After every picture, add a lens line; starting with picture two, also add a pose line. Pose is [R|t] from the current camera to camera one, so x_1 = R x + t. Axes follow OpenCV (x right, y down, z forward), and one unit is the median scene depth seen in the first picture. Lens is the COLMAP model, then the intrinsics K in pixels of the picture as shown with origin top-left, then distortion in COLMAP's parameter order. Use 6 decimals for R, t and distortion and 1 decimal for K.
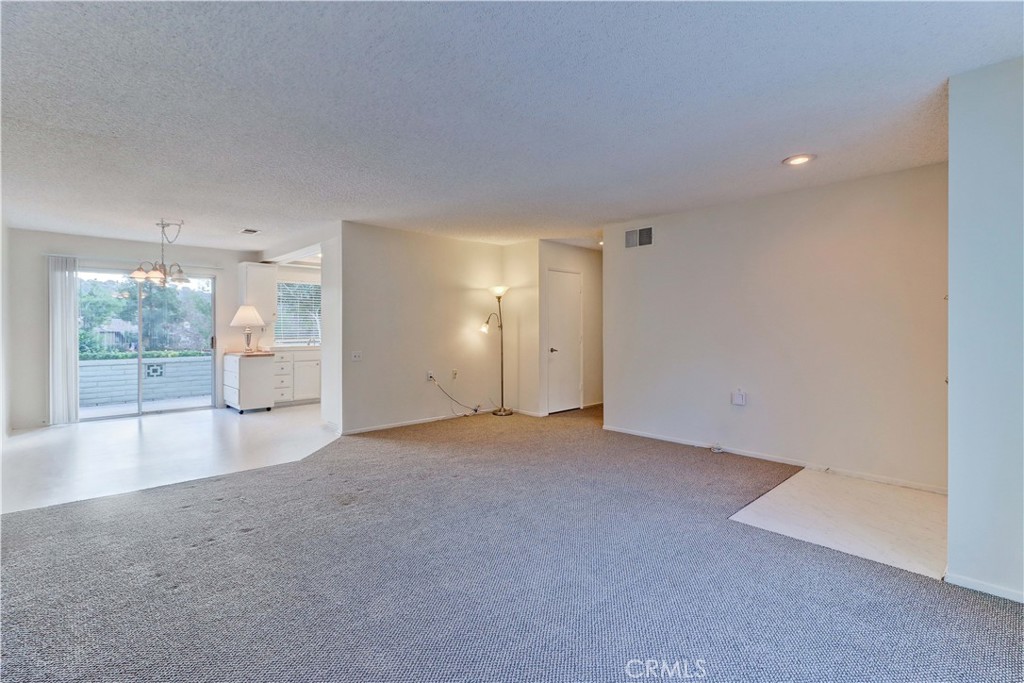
lens RADIAL K [[473.4, 0, 517.8], [0, 473.4, 333.8], [0, 0, 1]] dist [0.015566, -0.011492]
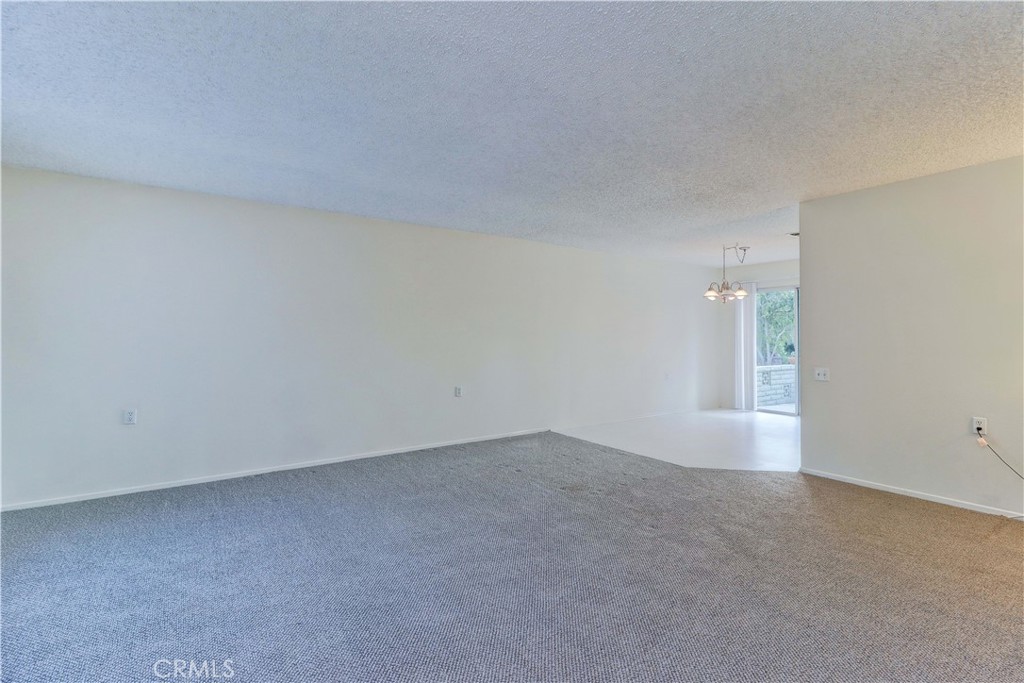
lens RADIAL K [[473.4, 0, 517.8], [0, 473.4, 333.8], [0, 0, 1]] dist [0.015566, -0.011492]
pose [[-0.137946, -0.003229, -0.990434, 0.374130], [-0.012297, 0.999923, -0.001547, -0.008085], [0.990363, 0.011966, -0.137976, 0.486084]]
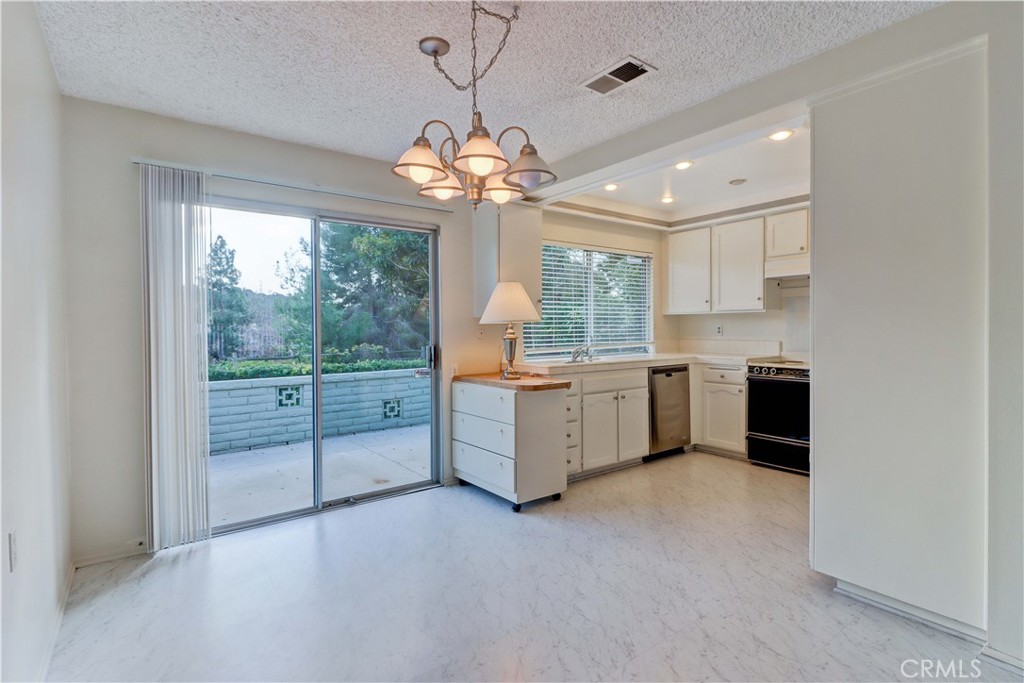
lens RADIAL K [[497.4, 0, 514.9], [0, 497.4, 338.3], [0, 0, 1]] dist [0.002541, 0.000216]
pose [[0.993022, -0.006349, -0.117756, -0.502616], [0.007580, 0.999921, 0.010007, -0.006608], [0.117683, -0.010829, 0.992992, 0.491115]]
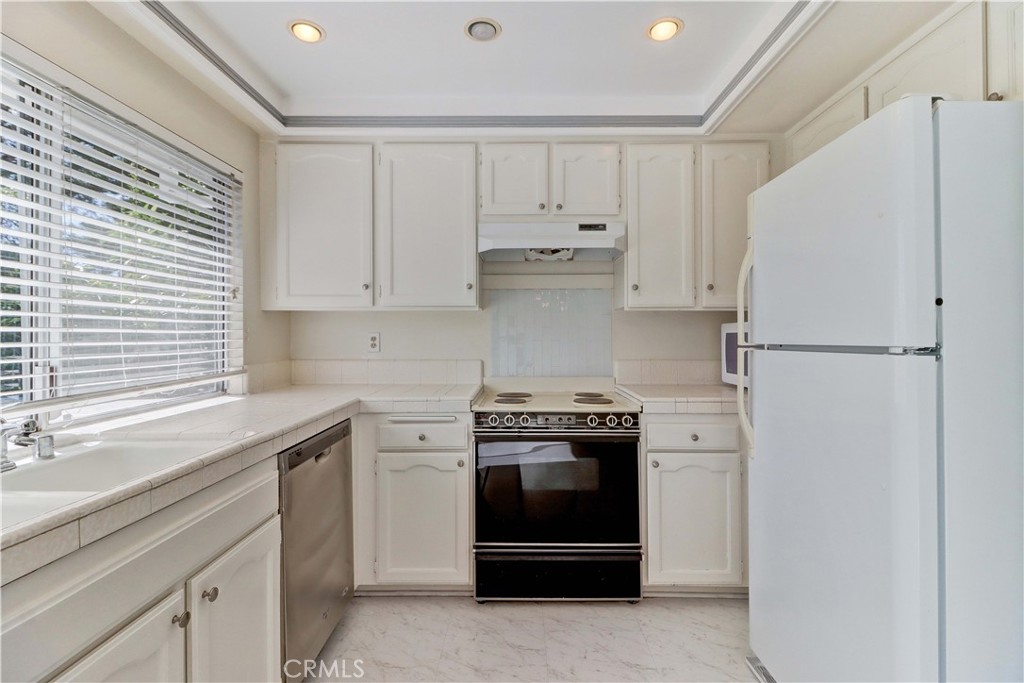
lens RADIAL K [[473.4, 0, 517.8], [0, 473.4, 333.8], [0, 0, 1]] dist [0.015566, -0.011492]
pose [[0.692395, 0.001808, 0.721516, -0.487420], [0.008545, 0.999906, -0.010706, -0.011045], [-0.721468, 0.013578, 0.692315, 0.913000]]
